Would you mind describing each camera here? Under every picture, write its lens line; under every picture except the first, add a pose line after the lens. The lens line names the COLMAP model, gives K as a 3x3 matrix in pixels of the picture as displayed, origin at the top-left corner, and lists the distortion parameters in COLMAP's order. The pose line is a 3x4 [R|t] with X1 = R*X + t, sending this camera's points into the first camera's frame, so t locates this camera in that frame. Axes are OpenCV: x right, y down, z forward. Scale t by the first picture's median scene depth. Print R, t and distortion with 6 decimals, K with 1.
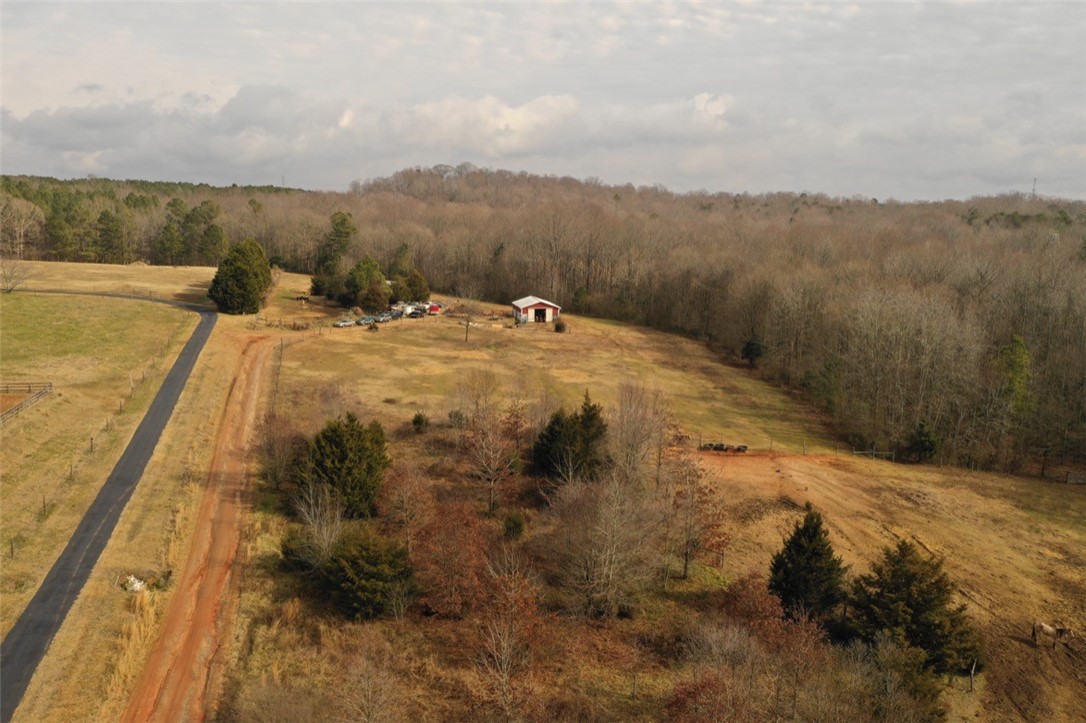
lens RADIAL K [[841.1, 0, 543.0], [0, 841.1, 361.5], [0, 0, 1]] dist [-0.001810, 0.002501]
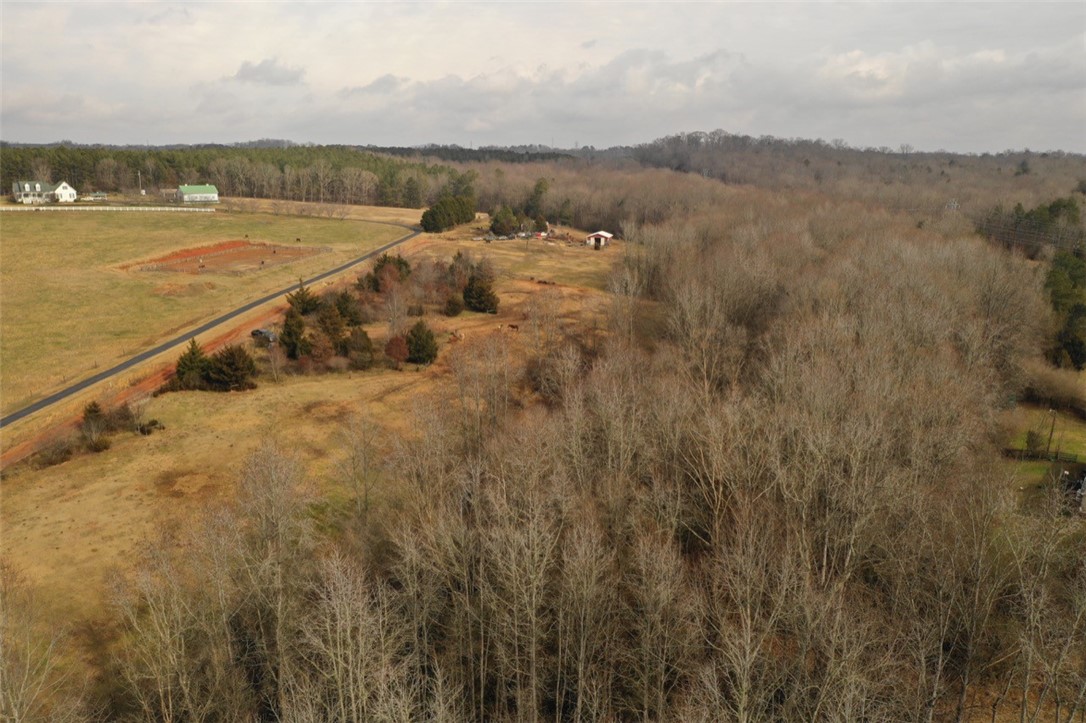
lens RADIAL K [[841.1, 0, 543.0], [0, 841.1, 361.5], [0, 0, 1]] dist [-0.001810, 0.002501]
pose [[0.917100, 0.088971, -0.388601, 0.423335], [-0.068025, 0.995407, 0.067360, 0.059292], [0.392809, -0.035341, 0.918941, -0.473674]]
